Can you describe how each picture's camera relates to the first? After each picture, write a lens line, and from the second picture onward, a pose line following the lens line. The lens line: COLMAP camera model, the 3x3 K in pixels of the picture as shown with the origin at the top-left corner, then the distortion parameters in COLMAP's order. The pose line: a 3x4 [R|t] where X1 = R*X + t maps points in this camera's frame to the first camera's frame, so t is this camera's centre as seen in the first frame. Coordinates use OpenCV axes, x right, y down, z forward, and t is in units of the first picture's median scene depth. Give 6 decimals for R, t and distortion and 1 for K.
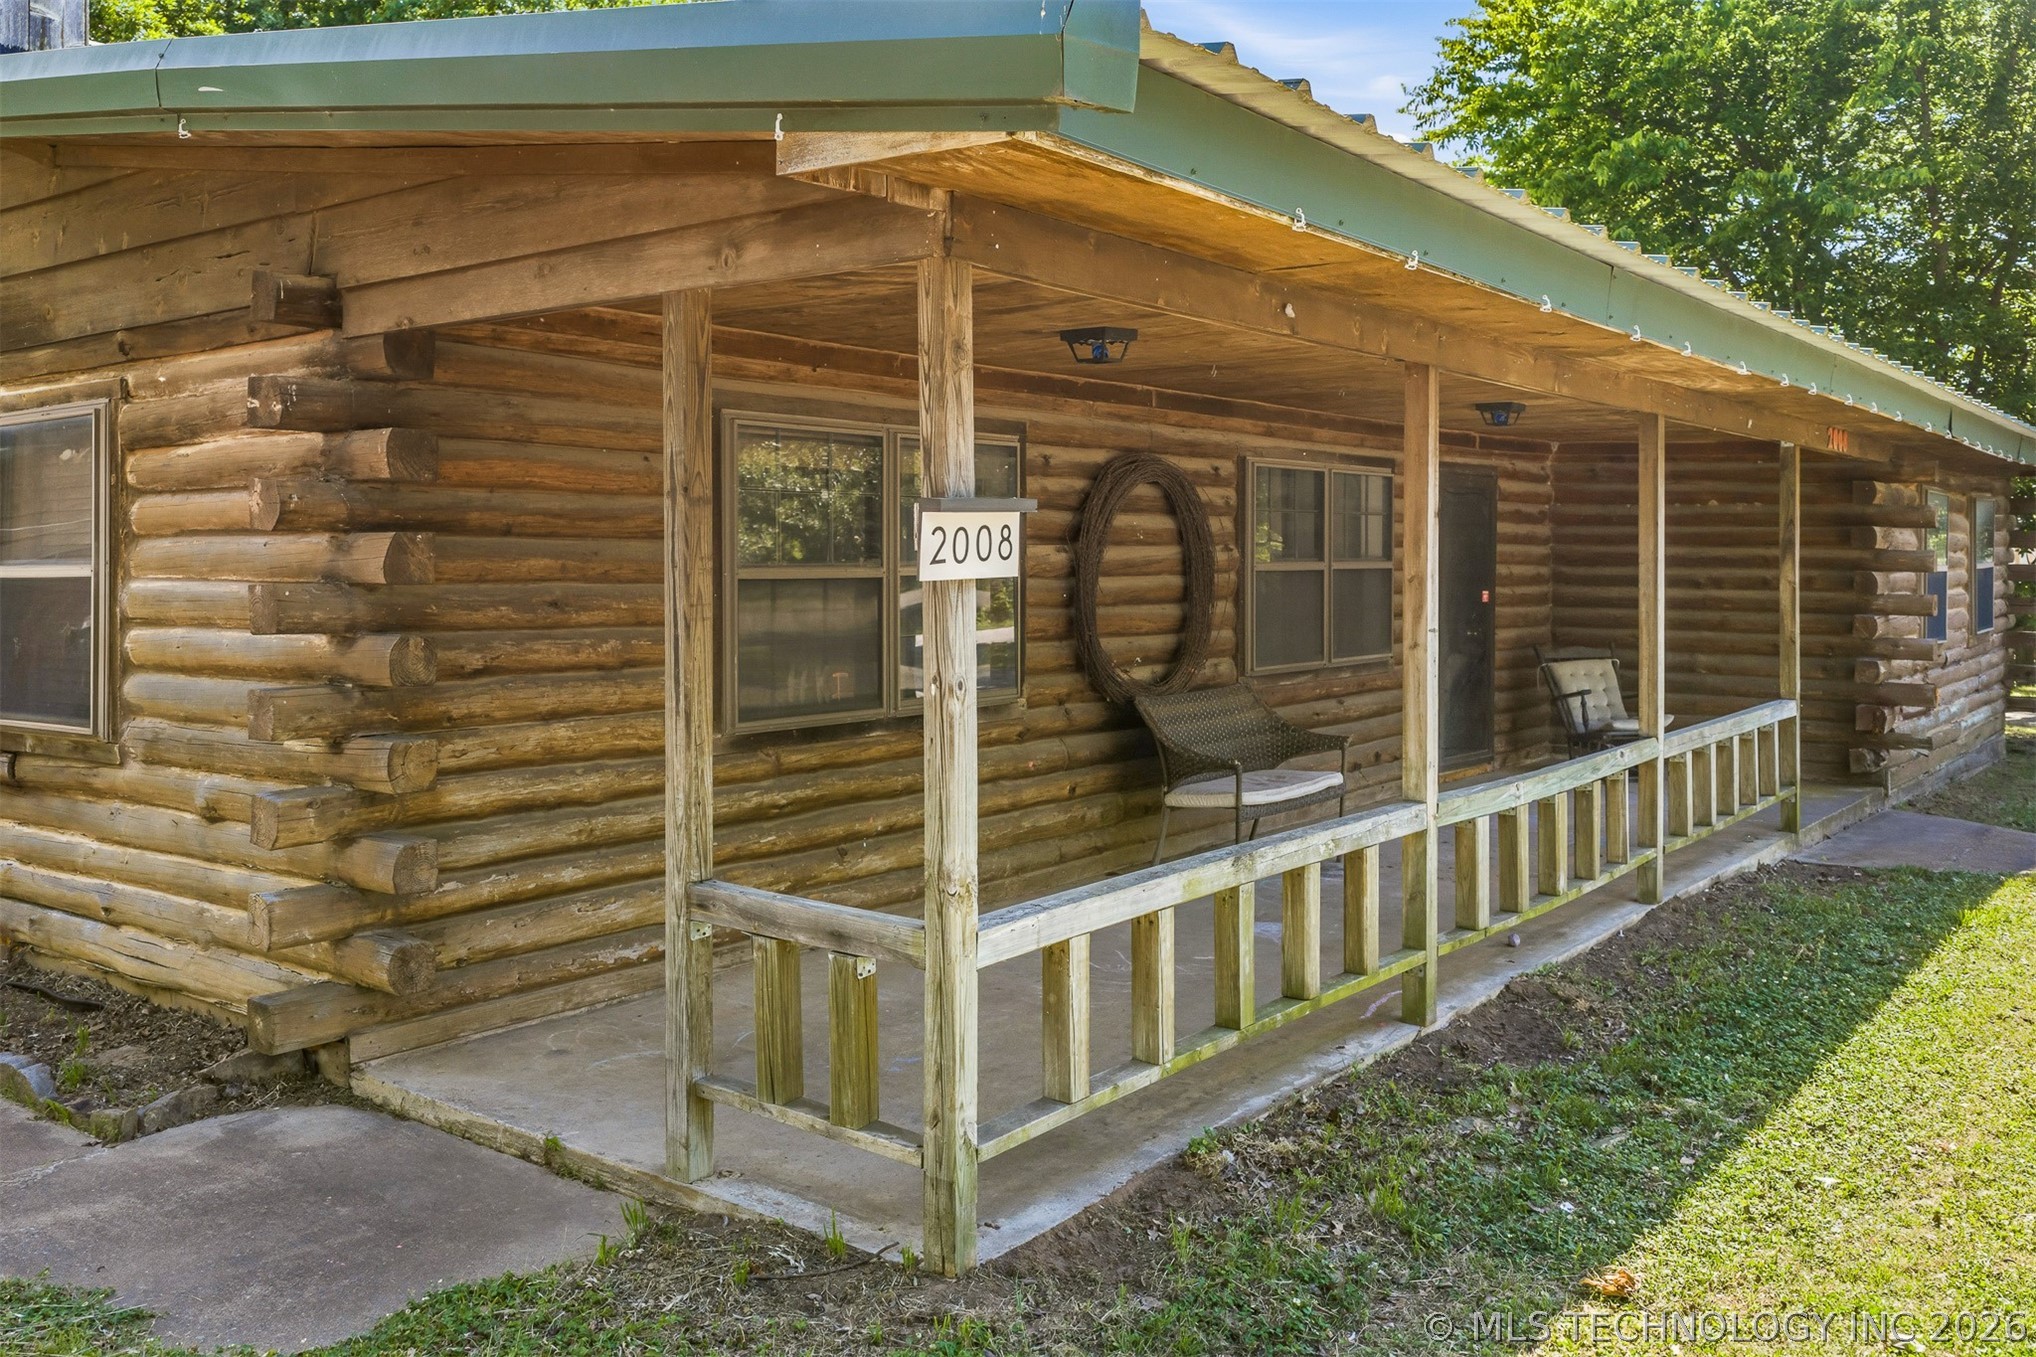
lens RADIAL K [[1707.9, 0, 1033.3], [0, 1707.9, 581.1], [0, 0, 1]] dist [0.009816, -0.025386]
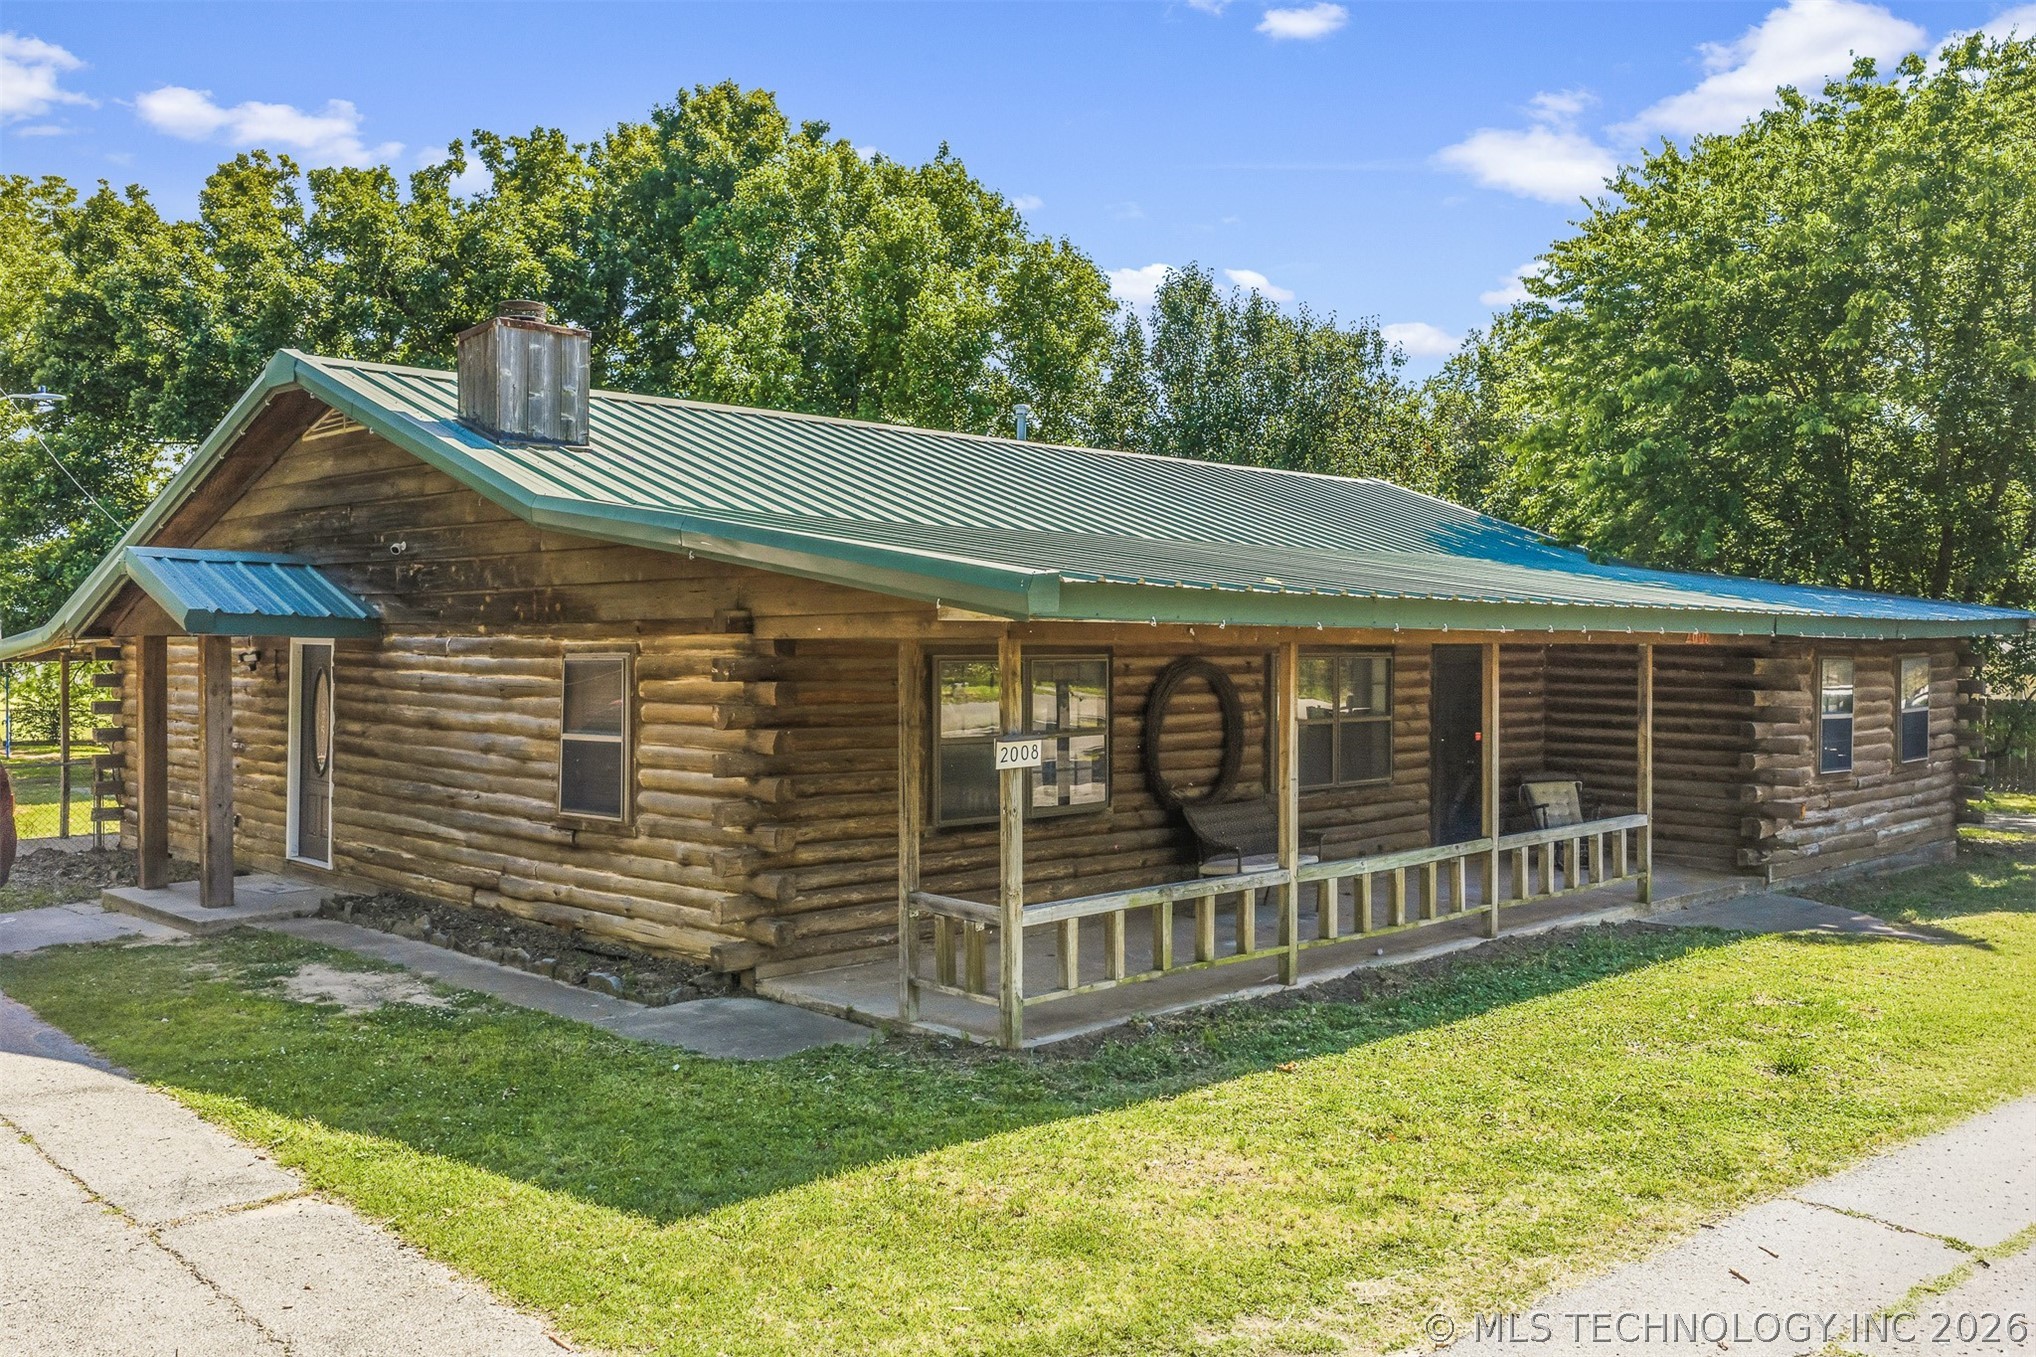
lens RADIAL K [[1707.9, 0, 1021.1], [0, 1707.9, 670.8], [0, 0, 1]] dist [0.009816, -0.025386]
pose [[0.987926, 0.003254, -0.154892, 0.232577], [-0.003098, 0.999994, 0.001247, -0.096104], [0.154895, -0.000752, 0.987931, -0.959141]]
